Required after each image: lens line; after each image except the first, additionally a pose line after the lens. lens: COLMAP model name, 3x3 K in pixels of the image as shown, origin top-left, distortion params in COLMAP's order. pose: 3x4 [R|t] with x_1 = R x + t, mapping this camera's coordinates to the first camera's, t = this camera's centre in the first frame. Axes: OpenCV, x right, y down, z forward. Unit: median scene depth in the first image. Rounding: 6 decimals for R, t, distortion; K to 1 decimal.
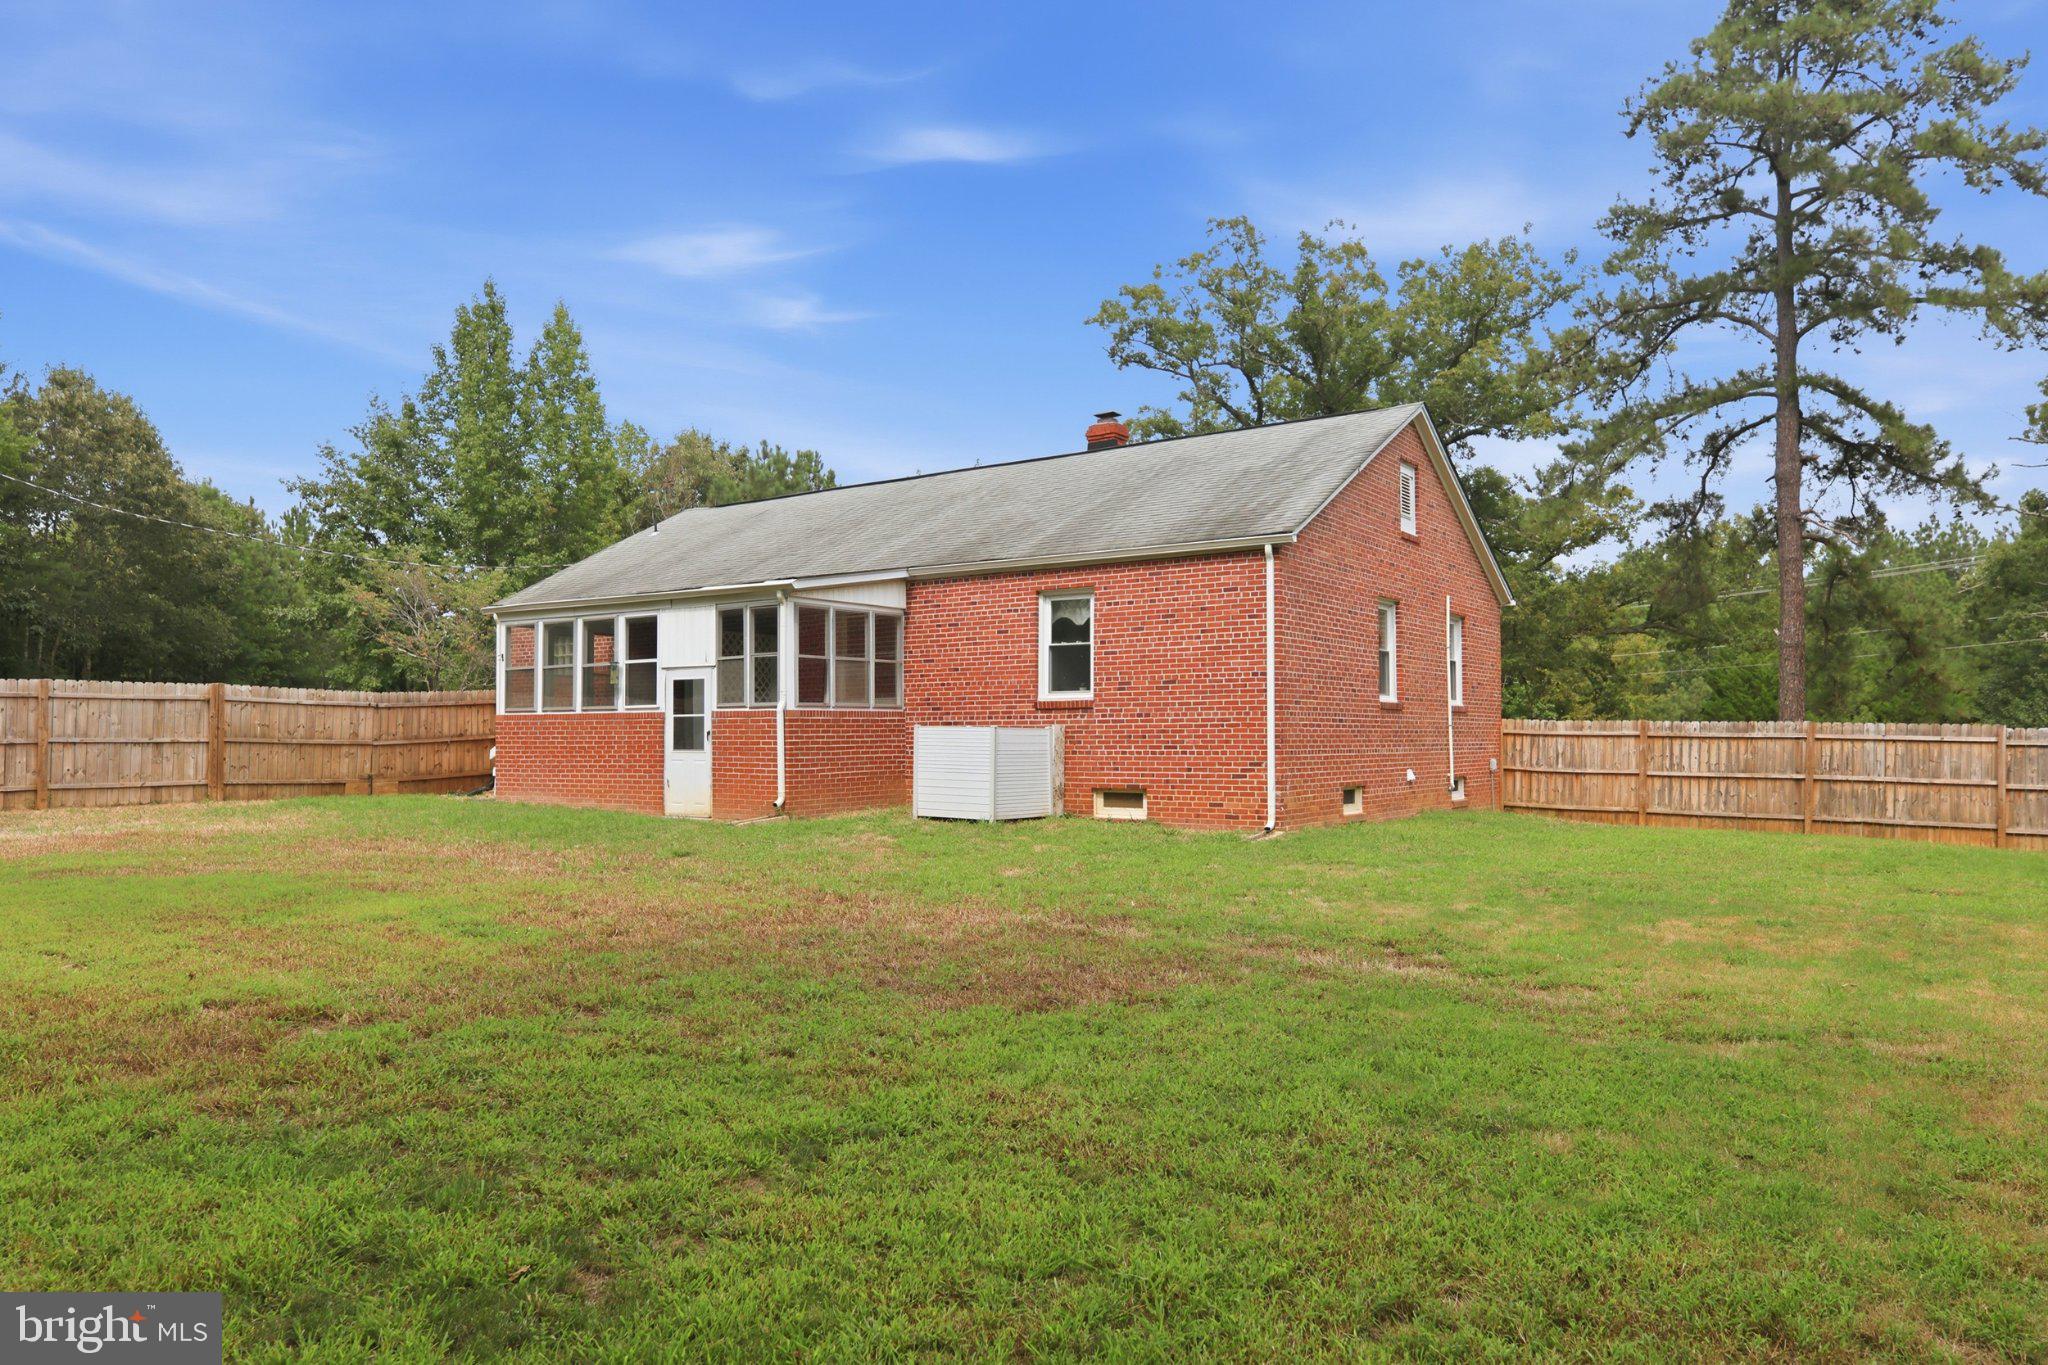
lens RADIAL K [[1352.6, 0, 1024.0], [0, 1352.6, 682.5], [0, 0, 1]] dist [-0.002040, -0.000704]
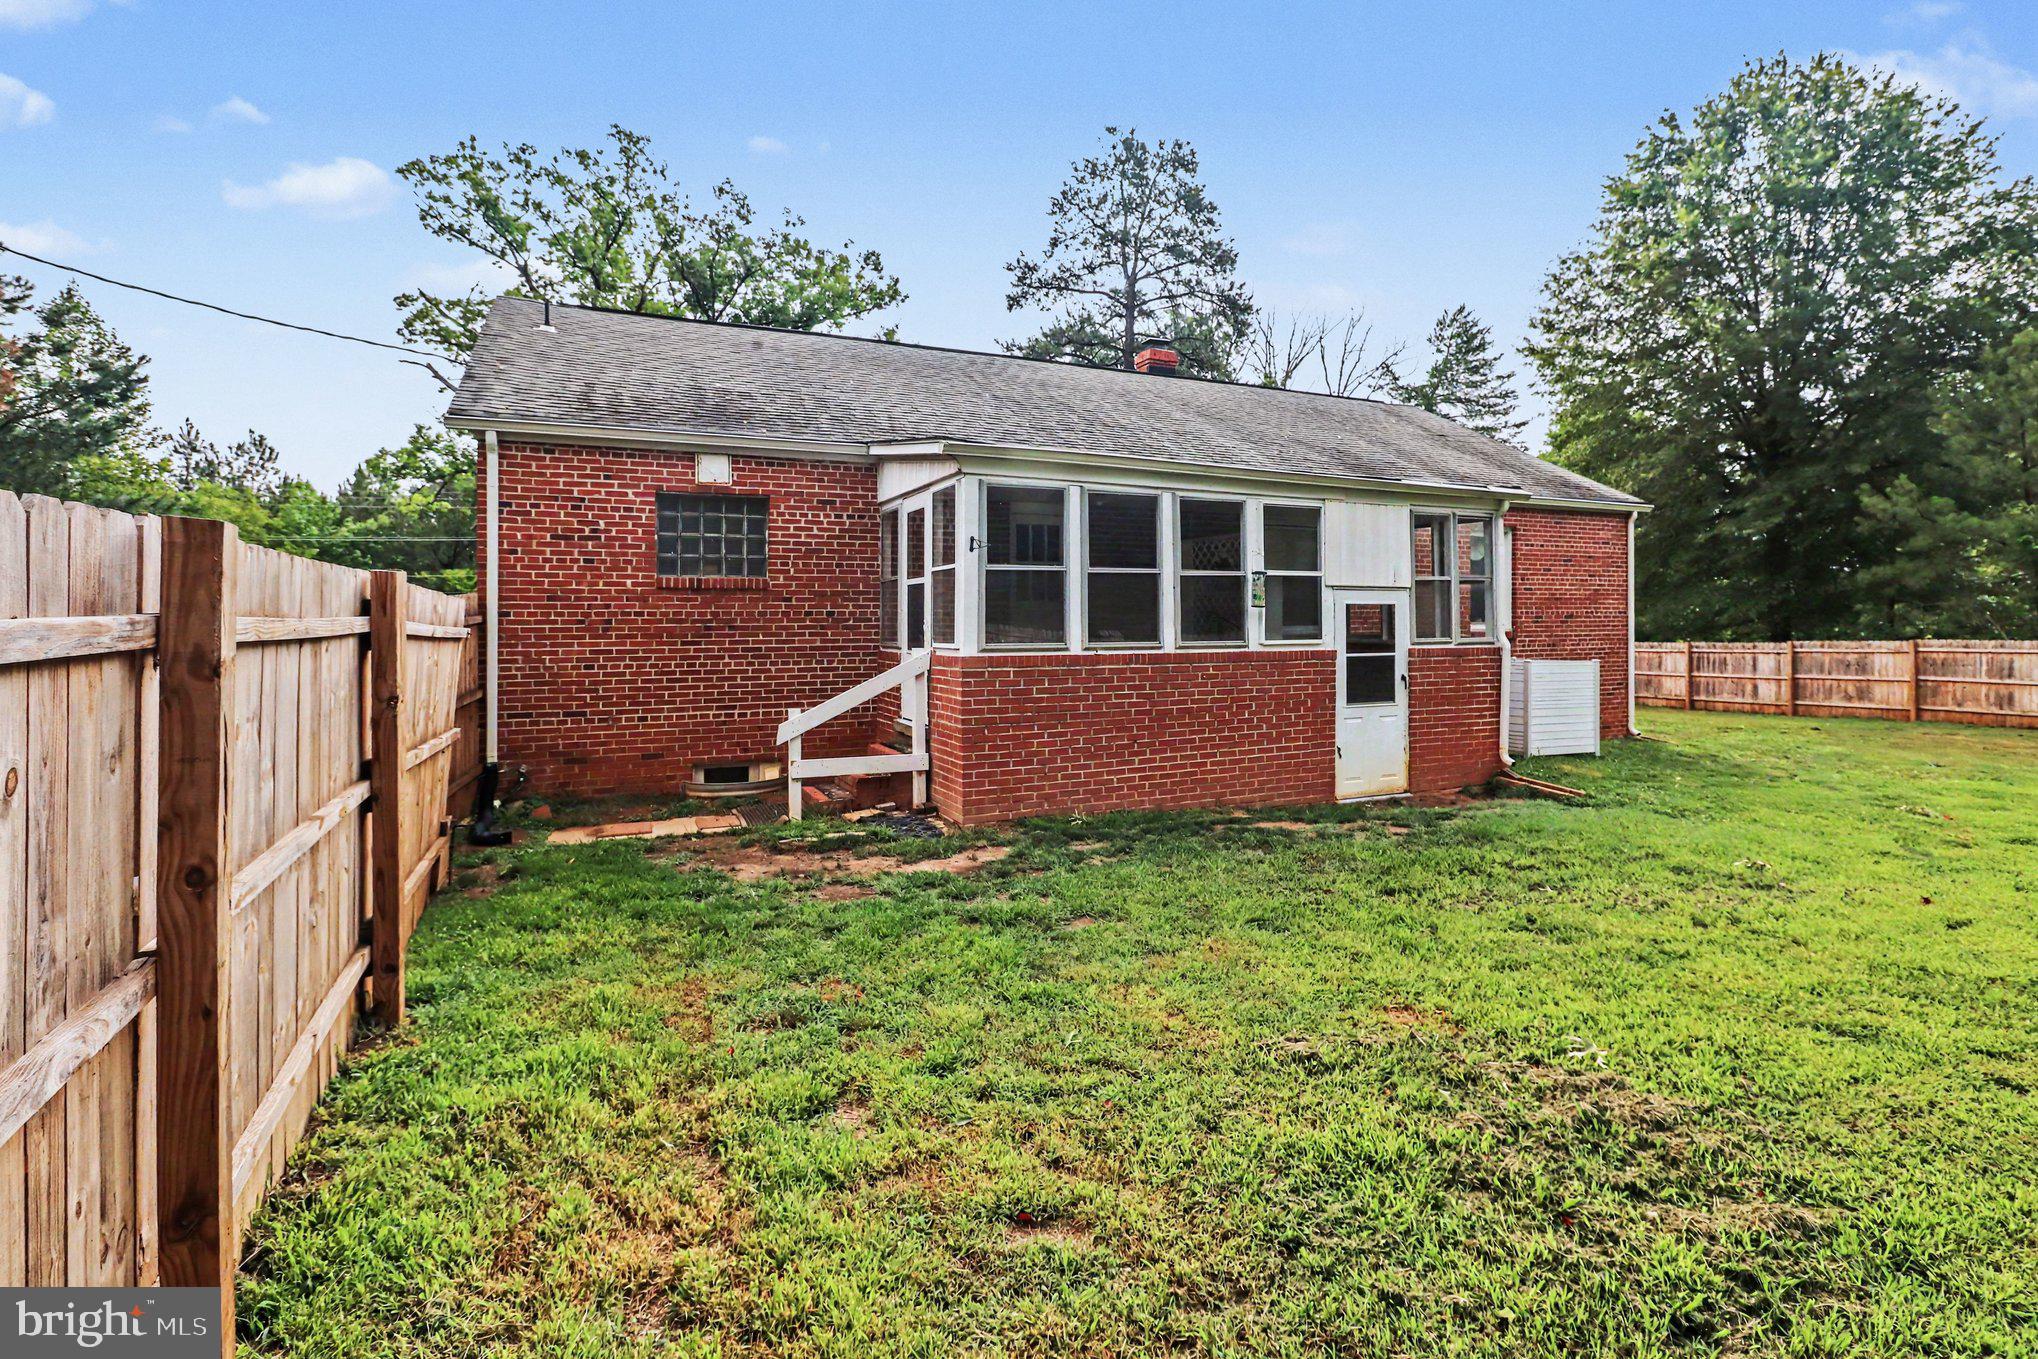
lens RADIAL K [[963.6, 0, 1022.7], [0, 963.6, 611.6], [0, 0, 1]] dist [-0.015510, 0.012684]
pose [[0.506223, 0.010310, 0.862341, -0.753798], [-0.034340, 0.999376, 0.008211, 0.003618], [-0.861719, -0.033769, 0.506262, 0.873907]]
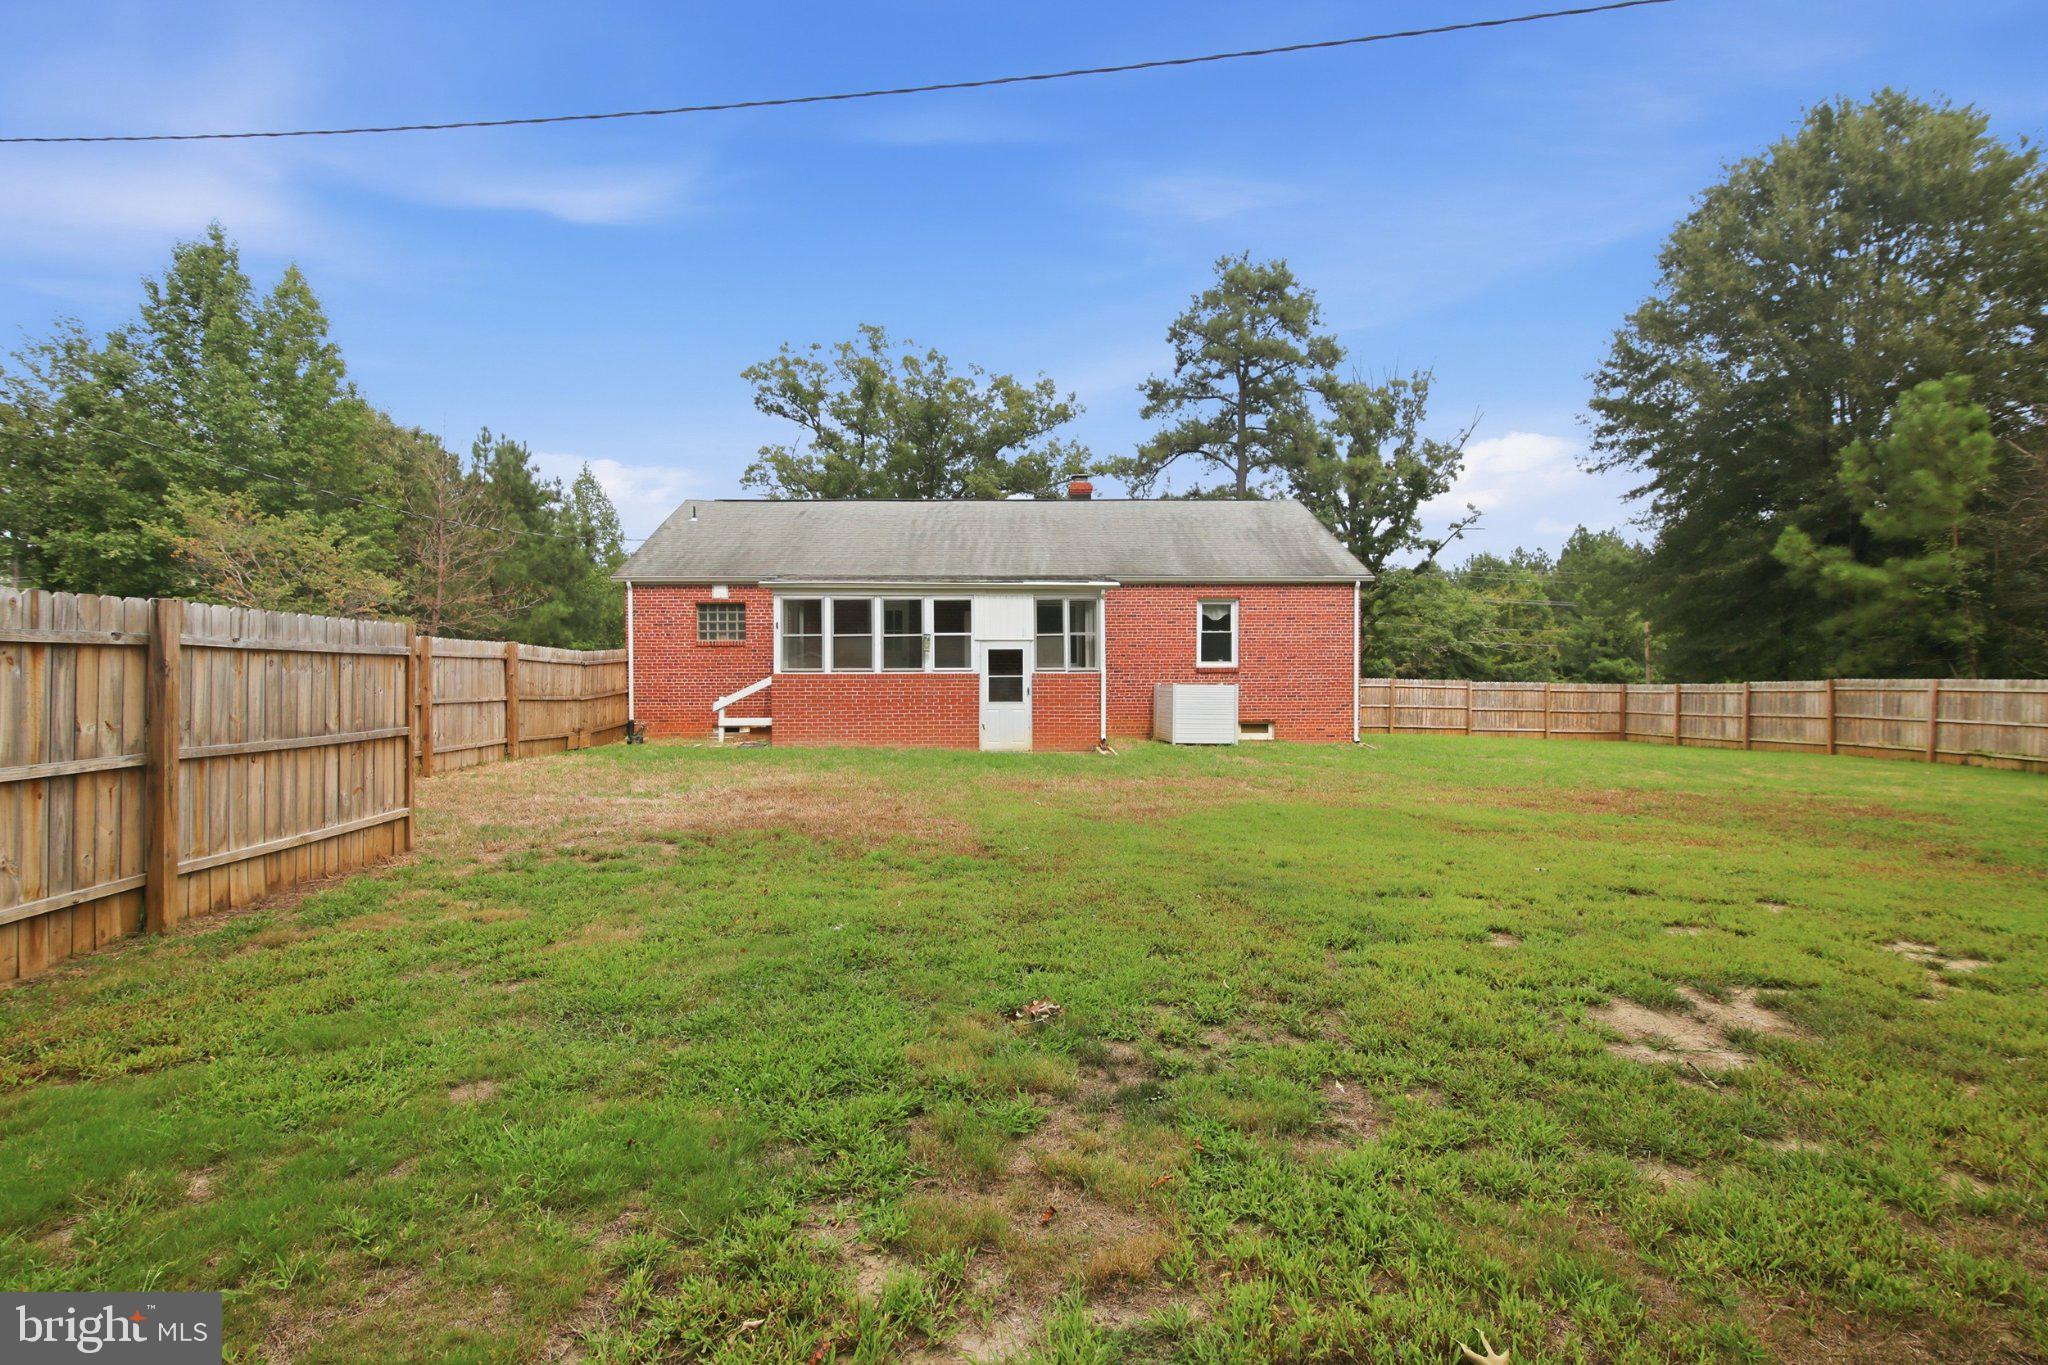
lens RADIAL K [[920.0, 0, 996.5], [0, 920.0, 674.6], [0, 0, 1]] dist [-0.000382, 0.000093]
pose [[0.808349, 0.001584, 0.588702, -0.767984], [-0.023843, 0.999264, 0.030049, -0.004607], [-0.588221, -0.038327, 0.807791, 0.258826]]
